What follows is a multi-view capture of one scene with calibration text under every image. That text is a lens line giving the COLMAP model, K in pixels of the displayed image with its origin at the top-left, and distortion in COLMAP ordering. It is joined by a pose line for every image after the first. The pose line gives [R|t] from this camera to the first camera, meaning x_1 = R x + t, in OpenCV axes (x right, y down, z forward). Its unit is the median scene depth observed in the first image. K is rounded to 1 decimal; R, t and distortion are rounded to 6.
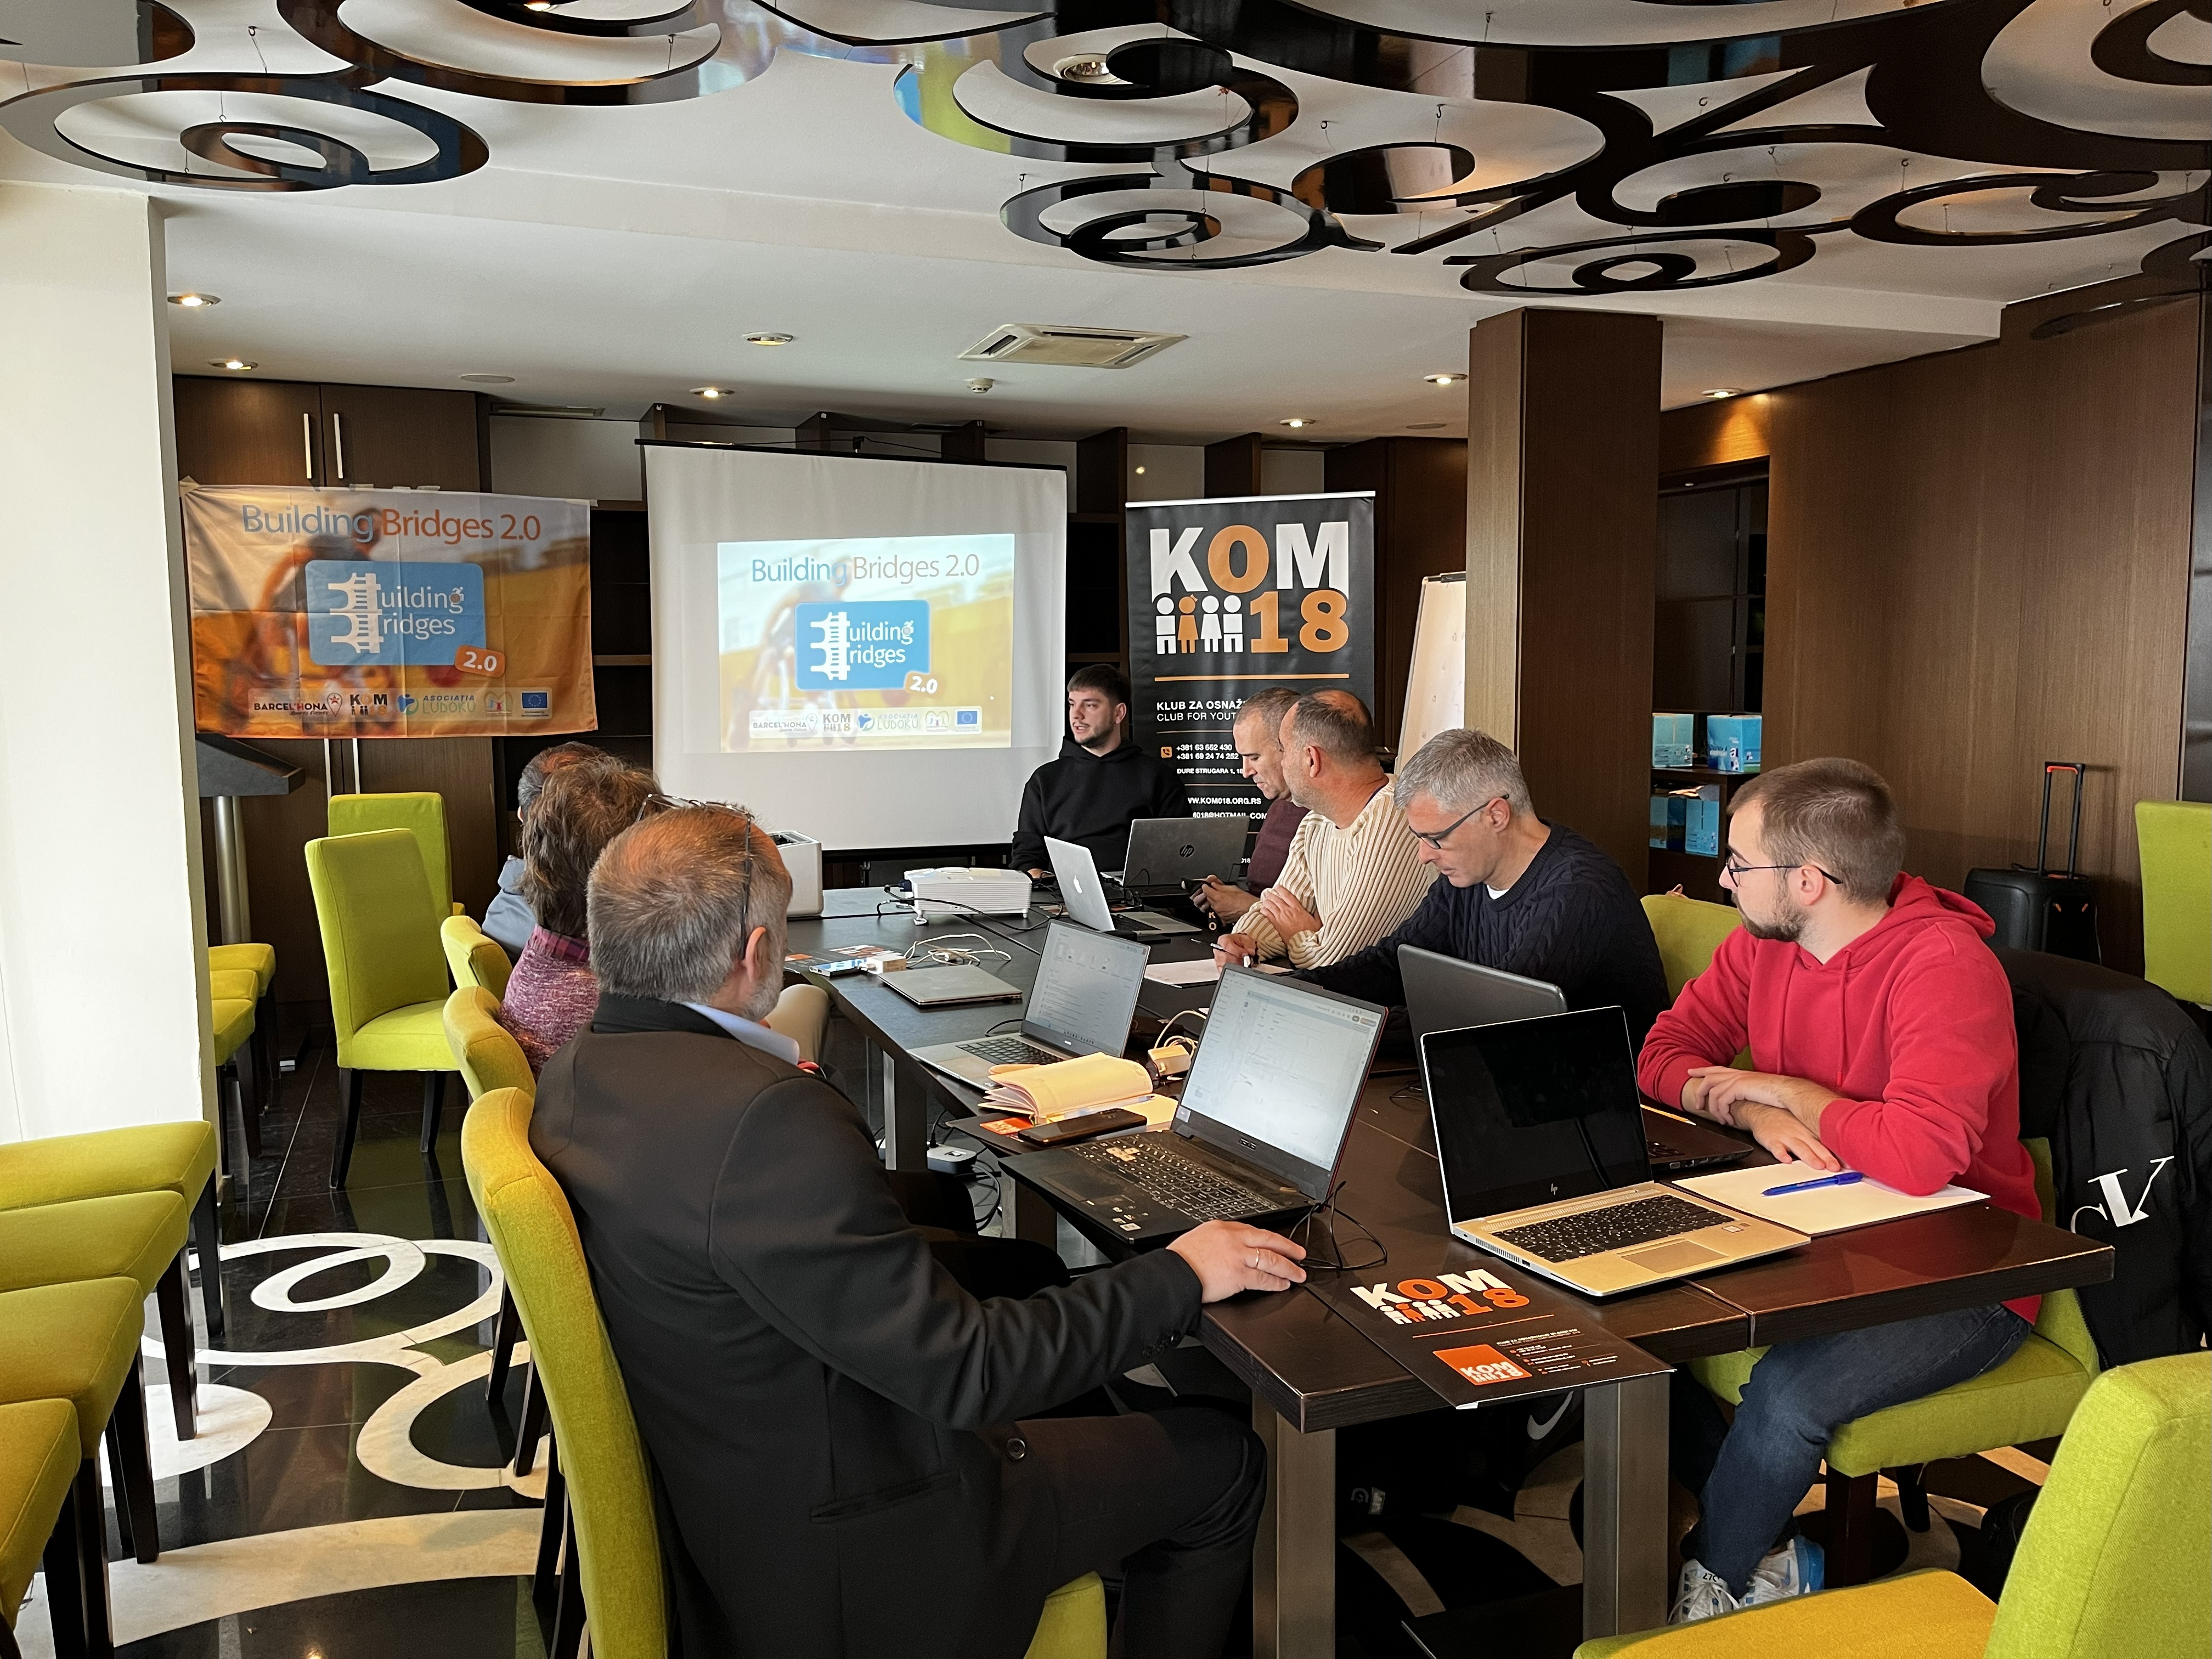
lens RADIAL K [[1663.3, 0, 1112.2], [0, 1663.3, 846.2], [0, 0, 1]] dist [0.080117, -0.106969]
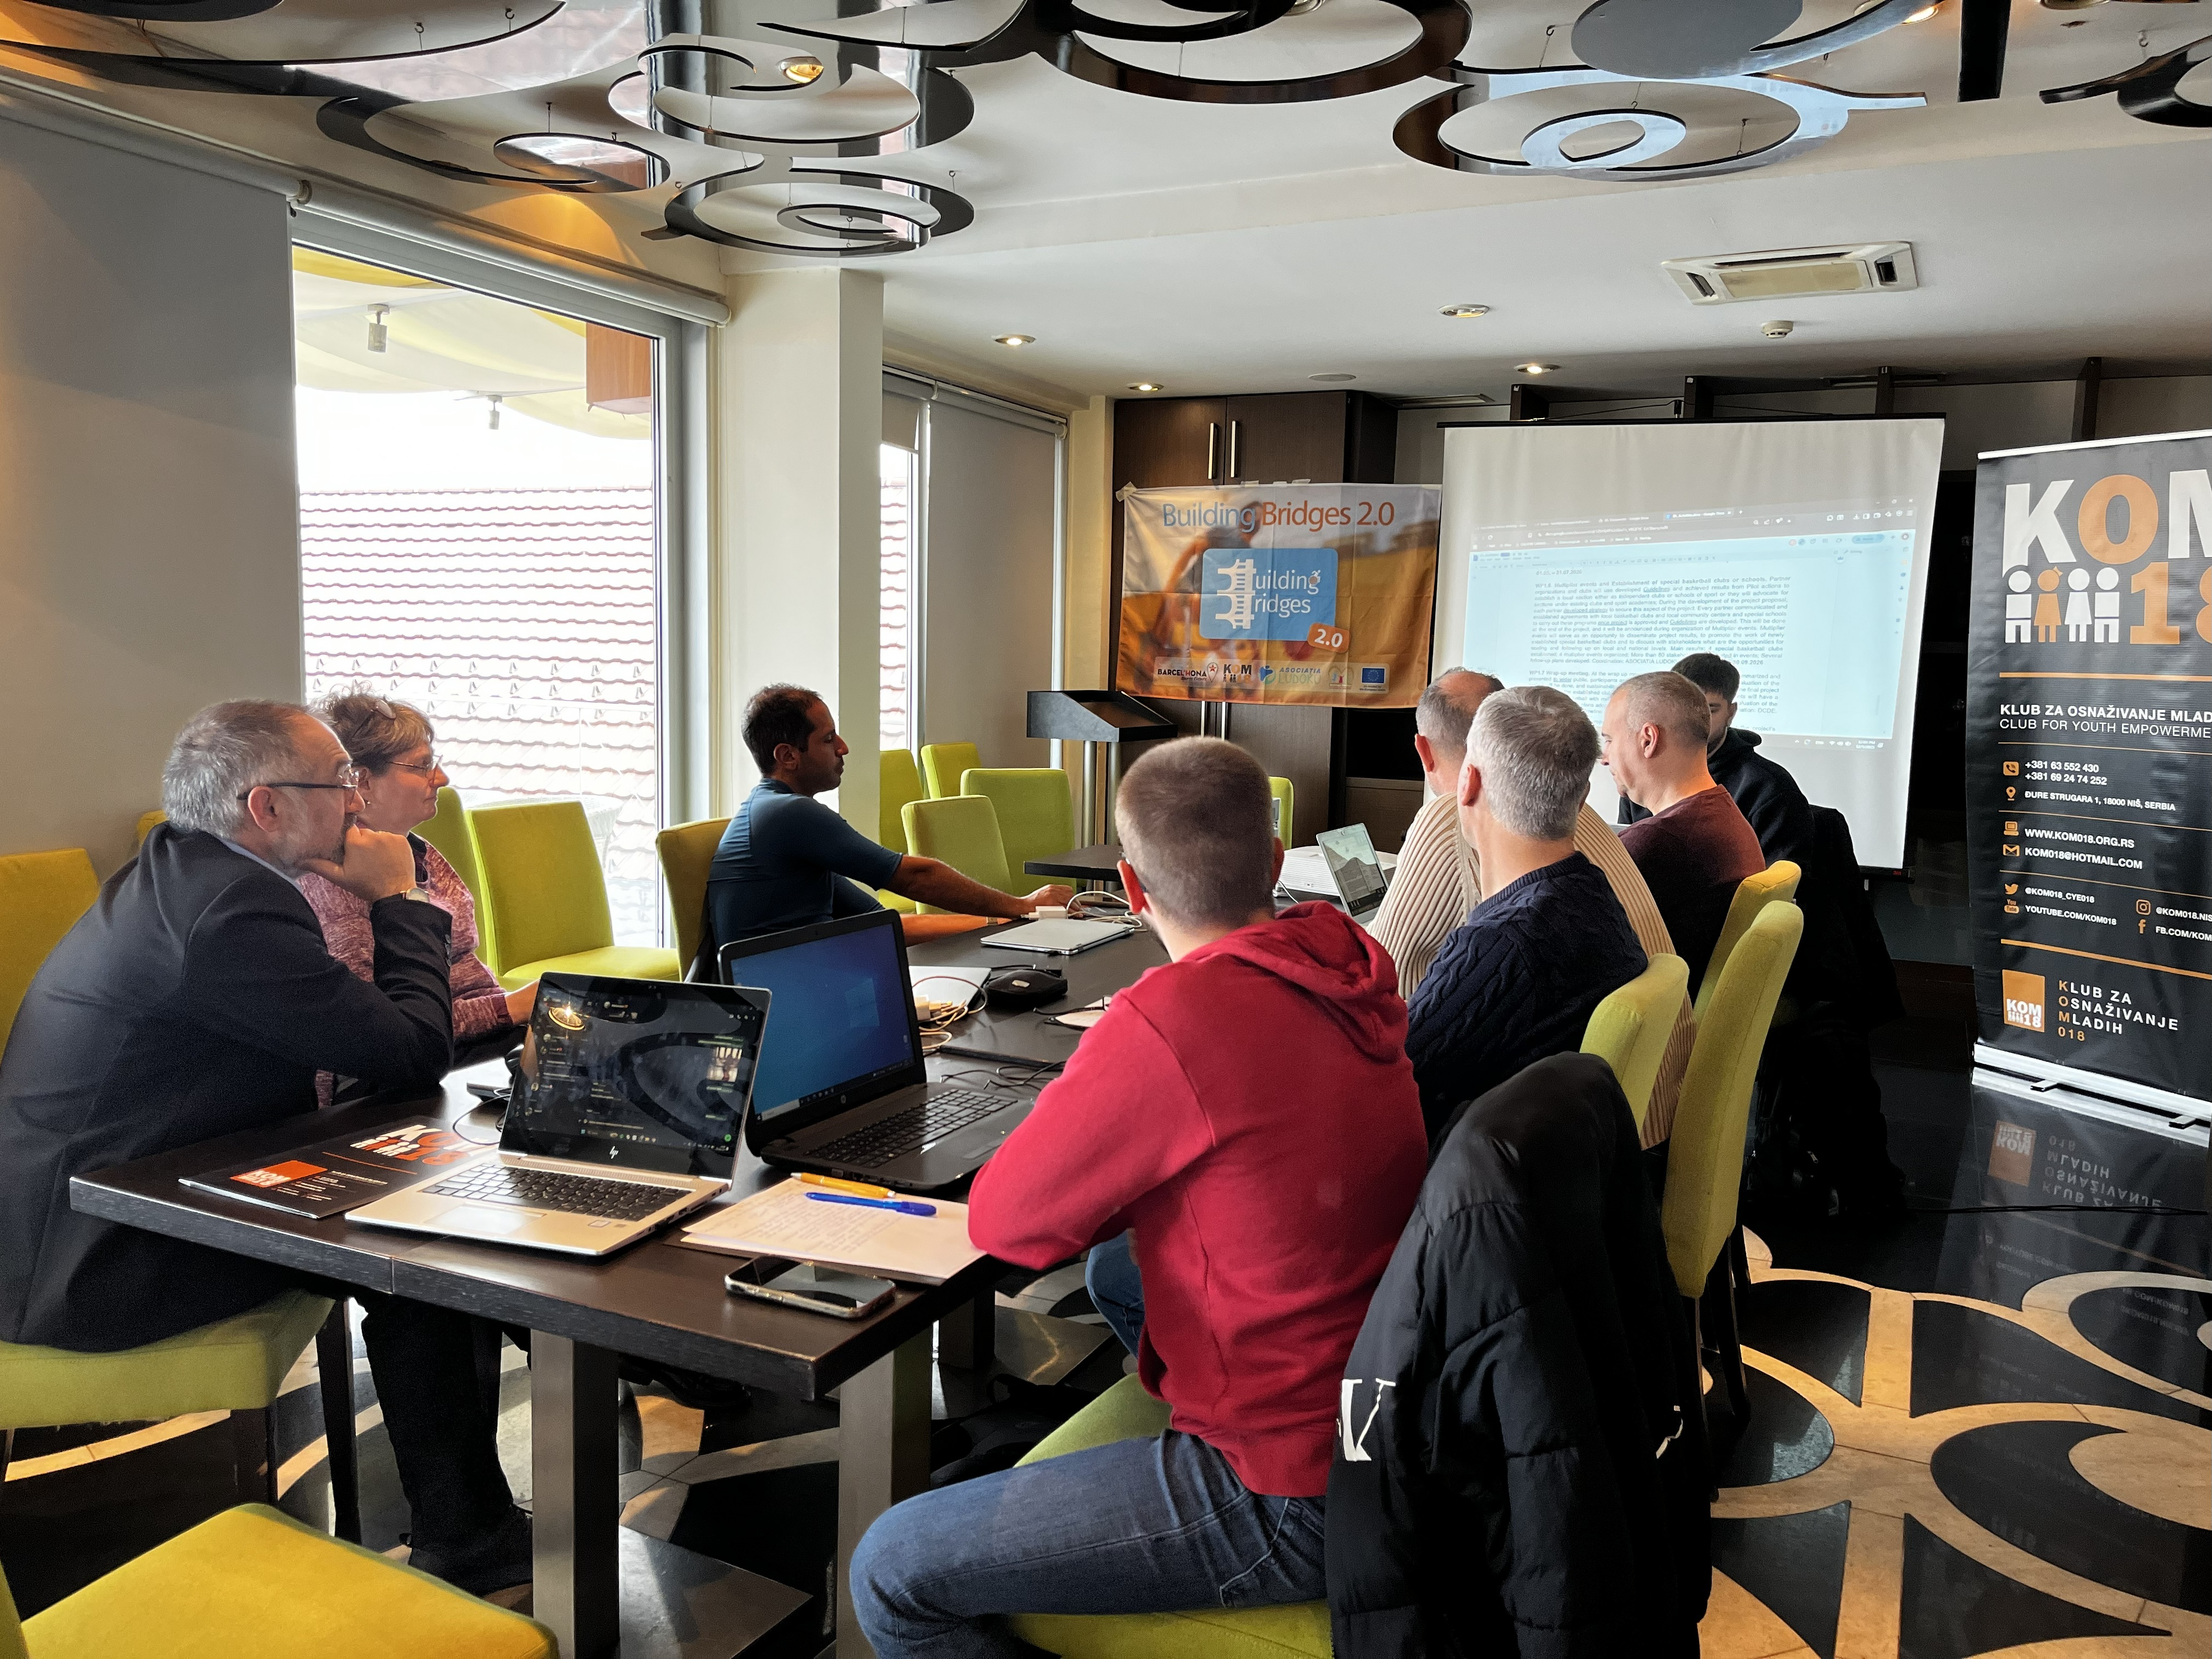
lens RADIAL K [[1671.9, 0, 1106.0], [0, 1671.9, 829.5], [0, 0, 1]] dist [0.065419, -0.107053]
pose [[0.681770, 0.103215, -0.724249, 0.329431], [-0.109578, 0.993236, 0.038398, -0.012207], [0.723314, 0.053183, 0.688469, 0.151431]]
